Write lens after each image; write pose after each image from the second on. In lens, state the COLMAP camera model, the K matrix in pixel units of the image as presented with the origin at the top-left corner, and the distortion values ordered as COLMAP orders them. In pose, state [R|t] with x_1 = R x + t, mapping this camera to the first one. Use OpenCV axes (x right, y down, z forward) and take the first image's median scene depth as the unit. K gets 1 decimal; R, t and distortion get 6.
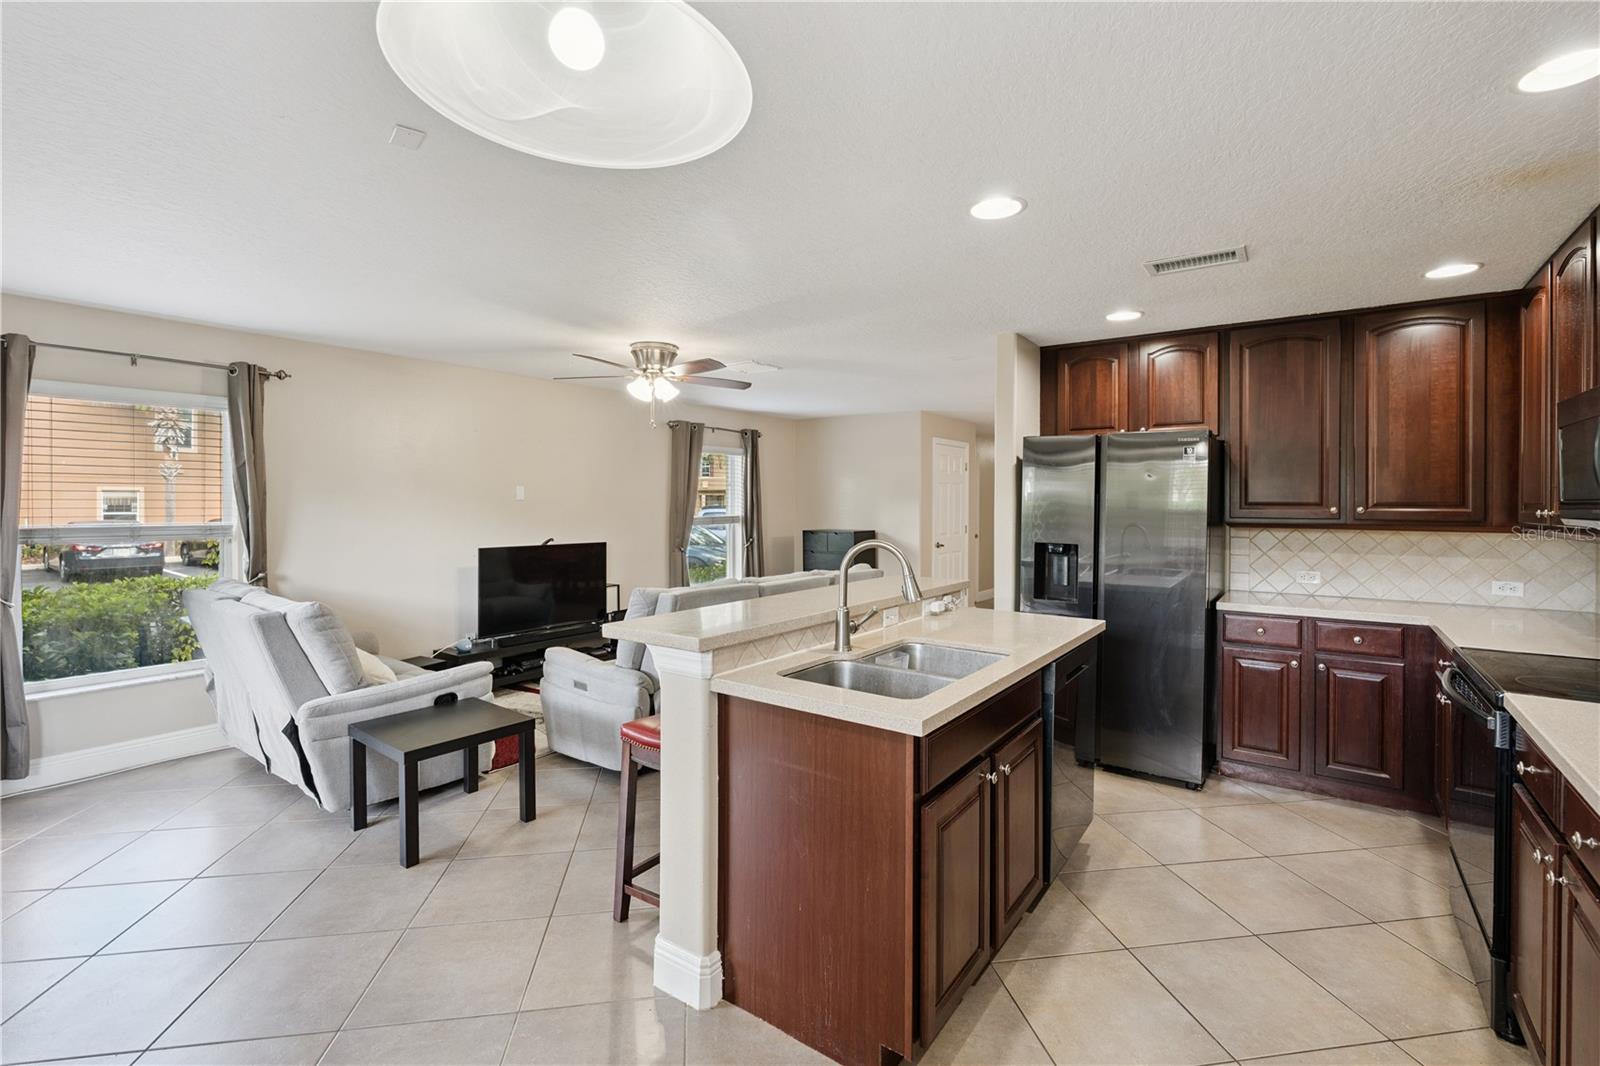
lens RADIAL K [[710.9, 0, 808.6], [0, 710.9, 504.0], [0, 0, 1]] dist [-0.000825, 0.000231]
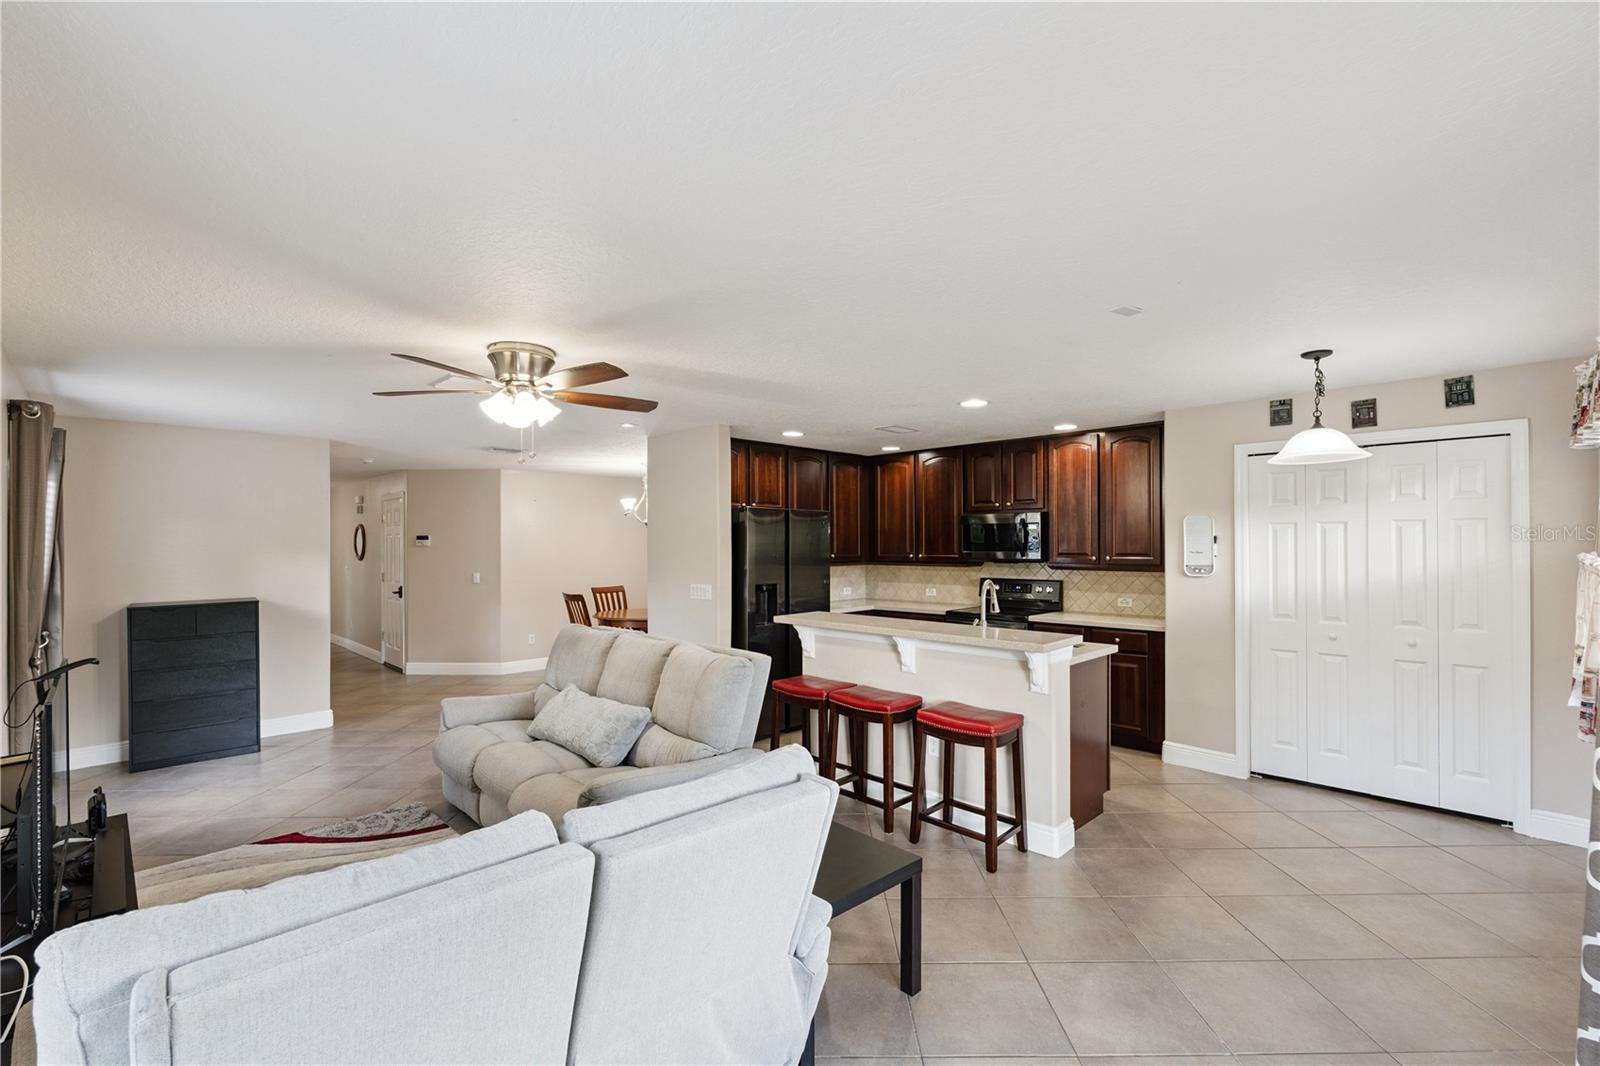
lens RADIAL K [[710.9, 0, 813.7], [0, 710.9, 533.6], [0, 0, 1]] dist [-0.000825, 0.000231]
pose [[0.145714, 0.007798, 0.989296, -1.079122], [0.008383, 0.999923, -0.009116, -0.032990], [-0.989291, 0.009621, 0.145638, 0.738166]]
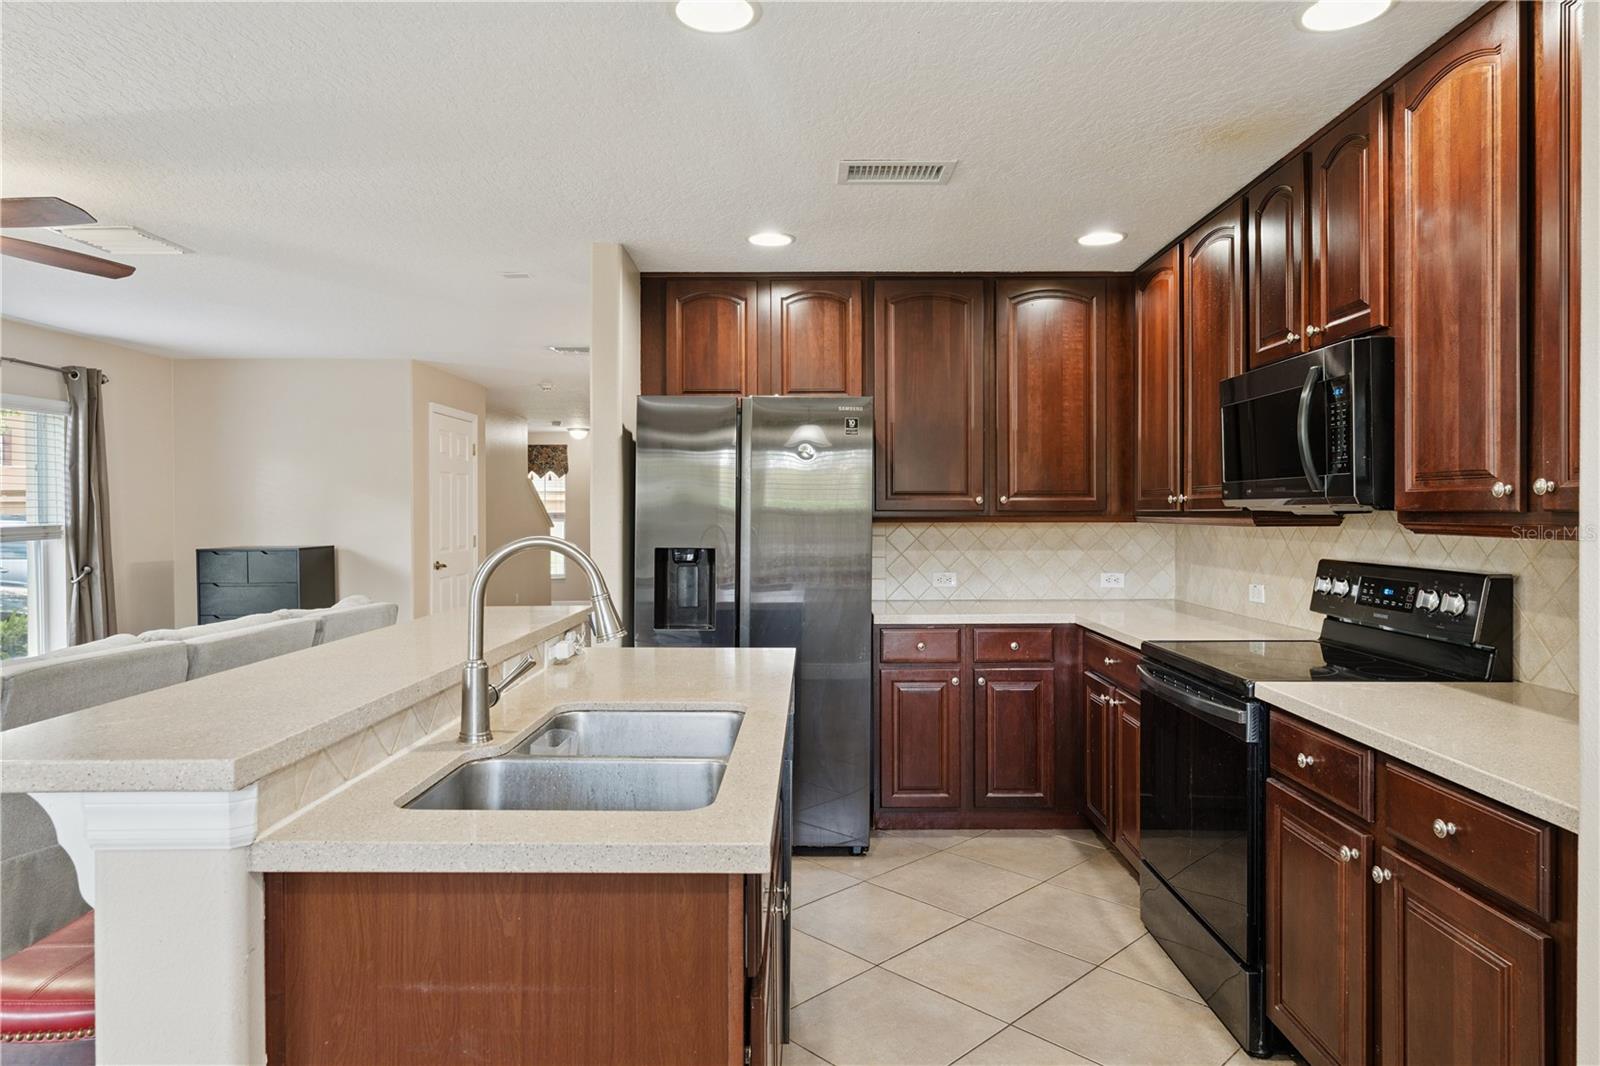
lens RADIAL K [[953.2, 0, 802.6], [0, 953.2, 516.0], [0, 0, 1]] dist [-0.000629, -0.000950]
pose [[0.818445, -0.008629, 0.574520, -0.105412], [0.007224, 0.999963, 0.004727, 0.020398], [-0.574540, 0.000281, 0.818477, 0.165018]]
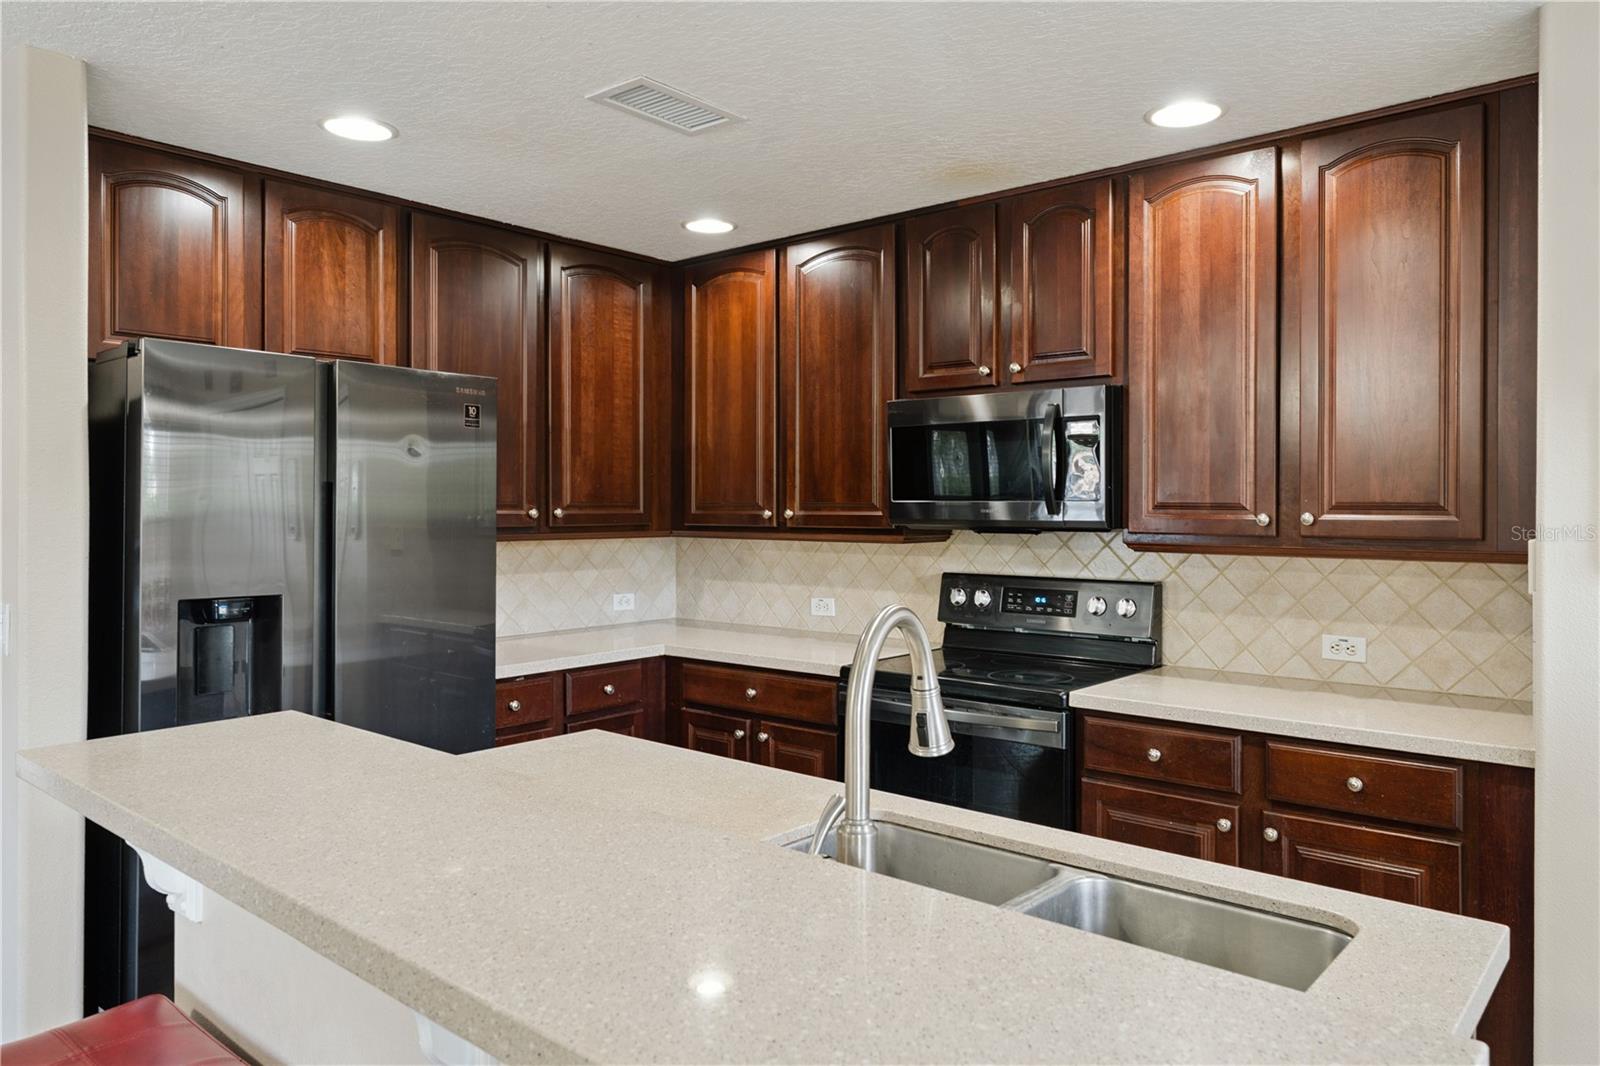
lens RADIAL K [[1090.3, 0, 803.7], [0, 1090.3, 503.1], [0, 0, 1]] dist [0.003645, 0.003371]
pose [[0.086294, -0.002266, 0.996267, -0.296294], [0.002862, 0.999994, 0.002027, -0.002848], [-0.996266, 0.002676, 0.086300, 0.626945]]
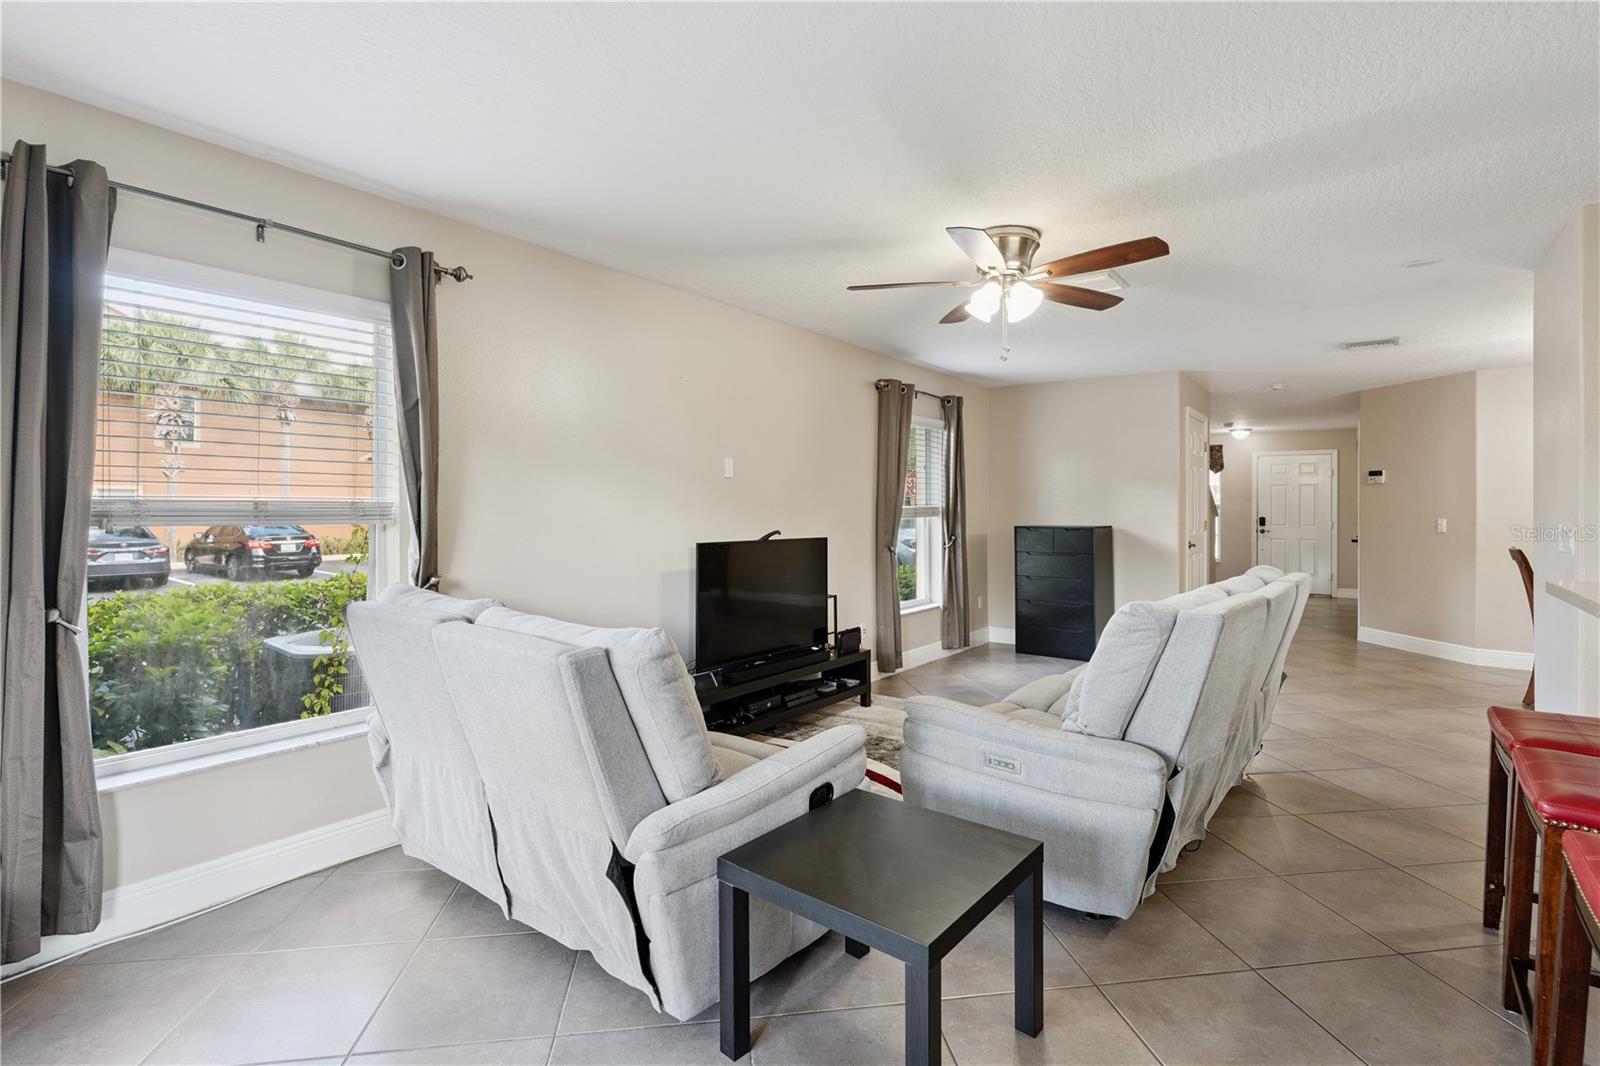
lens RADIAL K [[743.8, 0, 796.3], [0, 743.8, 506.7], [0, 0, 1]] dist [0.001103, 0.000033]
pose [[0.999870, -0.000215, -0.016120, -0.494901], [0.000126, 0.999985, -0.005513, 0.042688], [0.016121, 0.005510, 0.999855, 0.377713]]
